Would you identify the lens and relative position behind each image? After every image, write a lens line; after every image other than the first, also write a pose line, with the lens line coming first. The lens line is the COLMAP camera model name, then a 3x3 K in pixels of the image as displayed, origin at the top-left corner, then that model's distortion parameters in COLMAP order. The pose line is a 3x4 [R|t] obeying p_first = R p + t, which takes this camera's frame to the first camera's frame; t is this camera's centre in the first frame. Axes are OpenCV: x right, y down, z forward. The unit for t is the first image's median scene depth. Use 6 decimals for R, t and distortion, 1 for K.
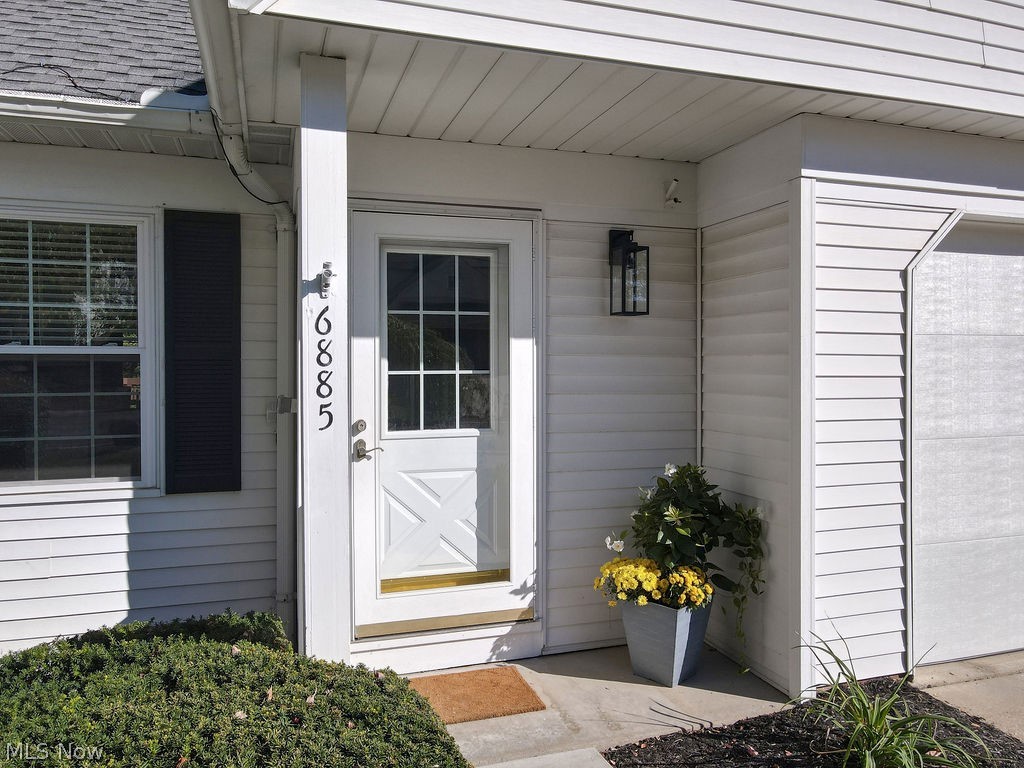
lens RADIAL K [[749.5, 0, 515.7], [0, 749.5, 378.2], [0, 0, 1]] dist [-0.001785, 0.000639]
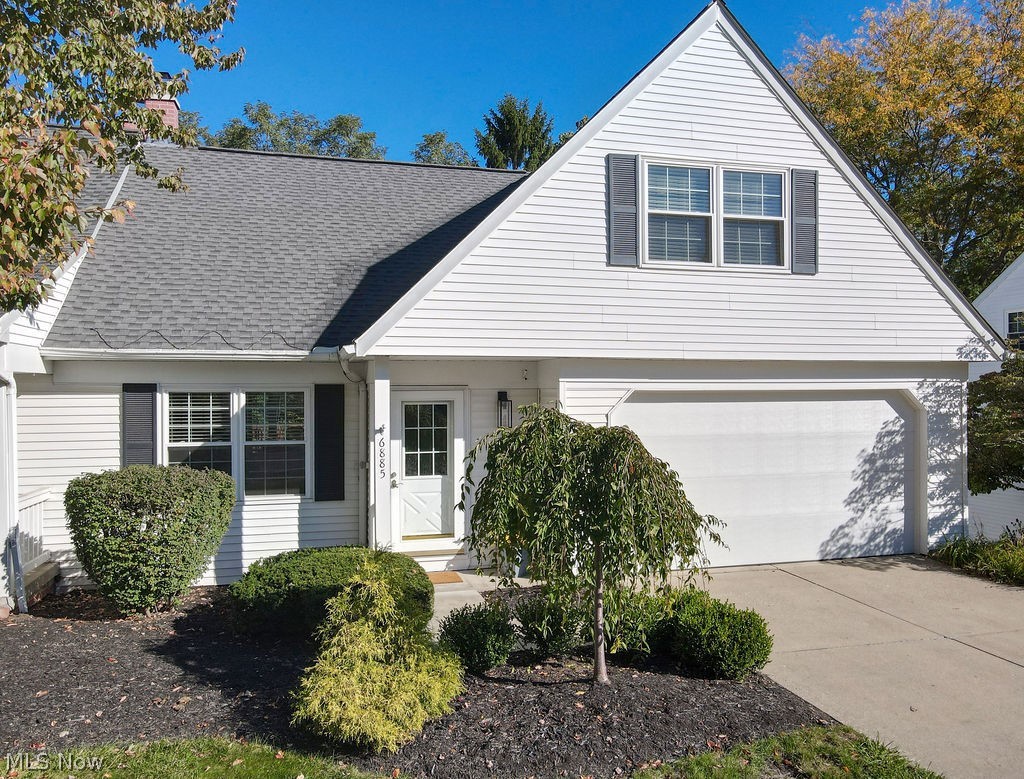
lens RADIAL K [[773.4, 0, 508.9], [0, 773.4, 391.2], [0, 0, 1]] dist [-0.003773, -0.000537]
pose [[0.998211, -0.000328, -0.059791, 0.320447], [-0.000404, 0.999925, -0.012227, -0.176498], [0.059791, 0.012229, 0.998136, -1.512707]]
